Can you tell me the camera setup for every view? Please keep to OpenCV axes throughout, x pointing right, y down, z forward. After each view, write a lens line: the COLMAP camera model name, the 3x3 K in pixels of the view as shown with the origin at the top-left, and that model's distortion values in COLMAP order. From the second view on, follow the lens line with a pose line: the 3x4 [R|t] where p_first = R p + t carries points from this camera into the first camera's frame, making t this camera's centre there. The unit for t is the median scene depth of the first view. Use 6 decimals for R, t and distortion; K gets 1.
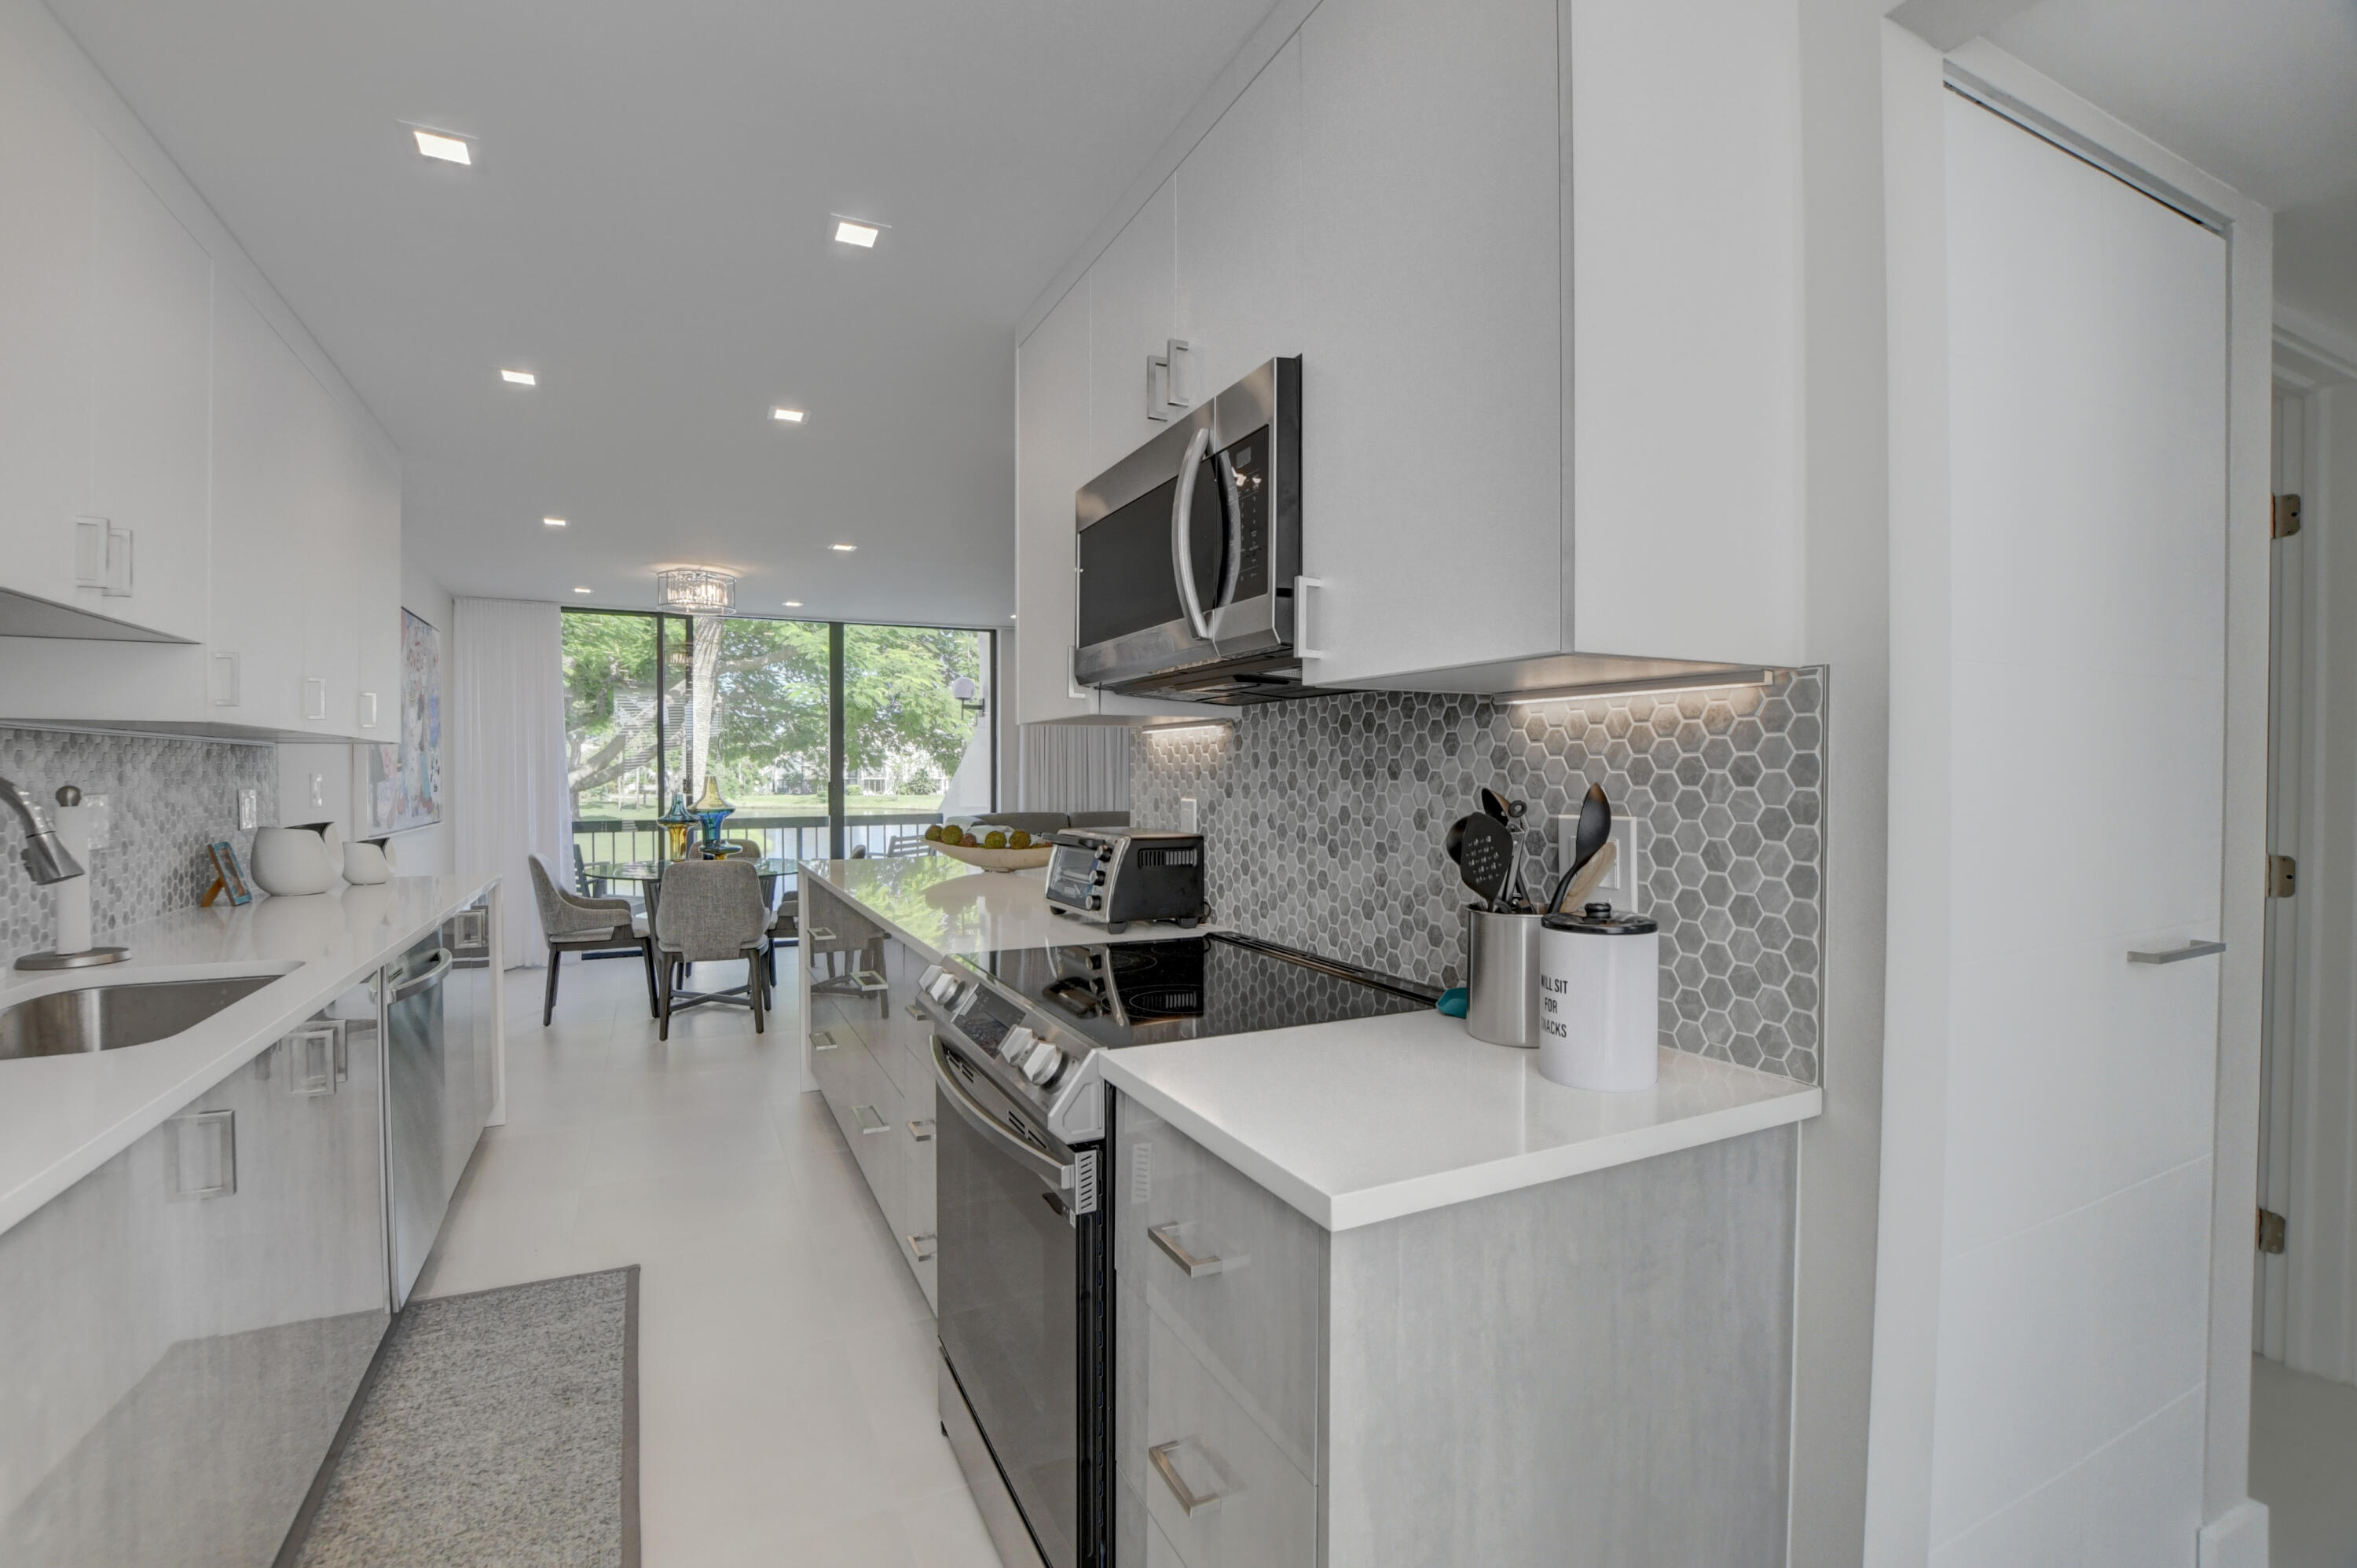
lens RADIAL K [[1039.4, 0, 1162.4], [0, 1039.4, 784.4], [0, 0, 1]] dist [-0.033944, 0.000710]
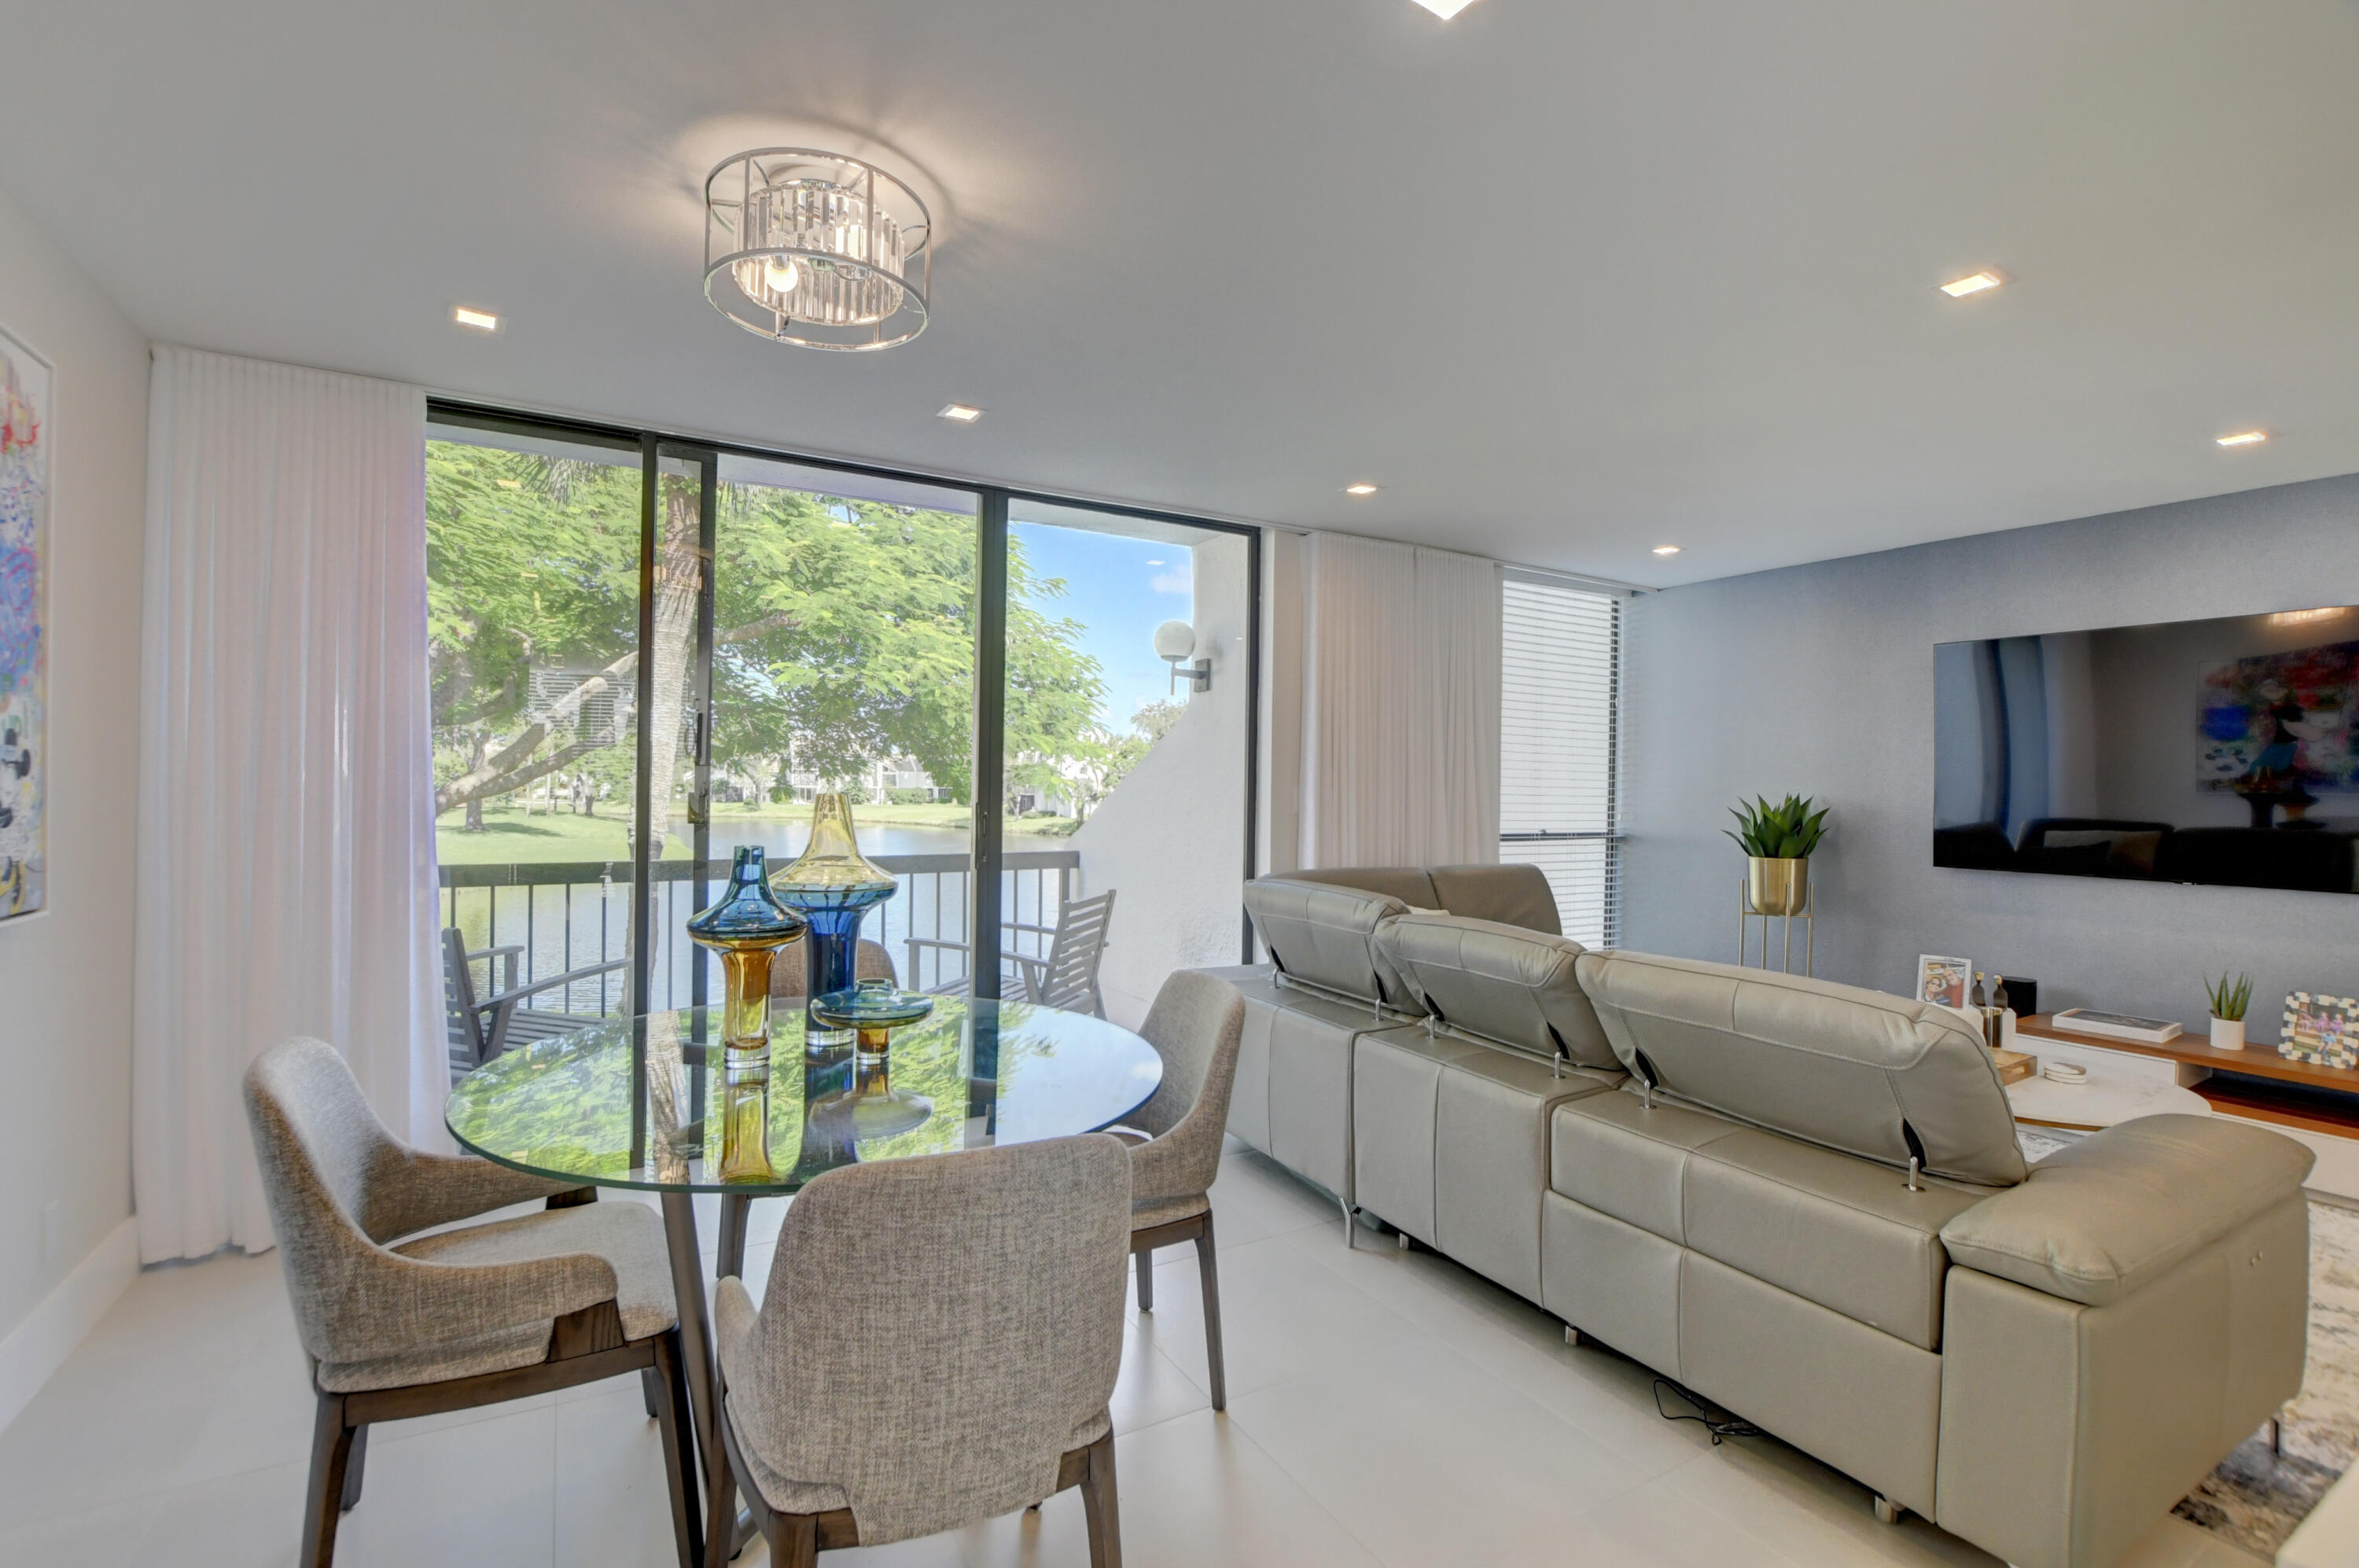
lens RADIAL K [[1040.4, 0, 1163.4], [0, 1040.4, 784.4], [0, 0, 1]] dist [-0.033944, 0.000710]
pose [[0.997429, 0.016801, 0.069666, -0.130140], [-0.015858, 0.999775, -0.014062, -0.002973], [-0.069886, 0.012921, 0.997471, 0.237080]]
